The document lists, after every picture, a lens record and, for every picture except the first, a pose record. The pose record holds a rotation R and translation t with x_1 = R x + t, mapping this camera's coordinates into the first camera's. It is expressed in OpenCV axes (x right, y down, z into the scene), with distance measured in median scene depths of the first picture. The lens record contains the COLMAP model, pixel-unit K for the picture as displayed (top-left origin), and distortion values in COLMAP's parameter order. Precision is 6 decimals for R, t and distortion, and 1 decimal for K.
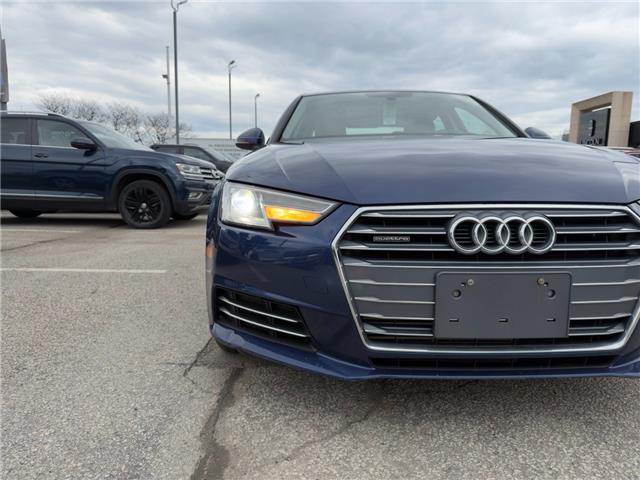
lens RADIAL K [[451.9, 0, 324.8], [0, 451.9, 239.5], [0, 0, 1]] dist [0.035016, -0.039457]
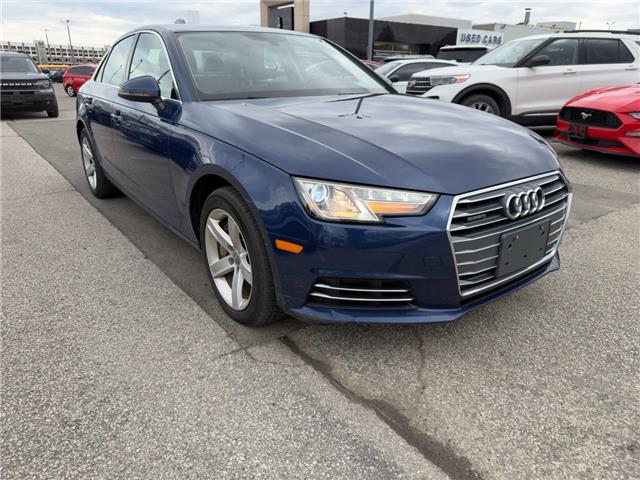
lens RADIAL K [[451.9, 0, 324.8], [0, 451.9, 239.5], [0, 0, 1]] dist [0.035016, -0.039457]
pose [[0.811711, -0.203264, 0.547548, -0.982671], [0.080371, 0.967442, 0.239993, -0.299636], [-0.578503, -0.150798, 0.801620, 0.147696]]
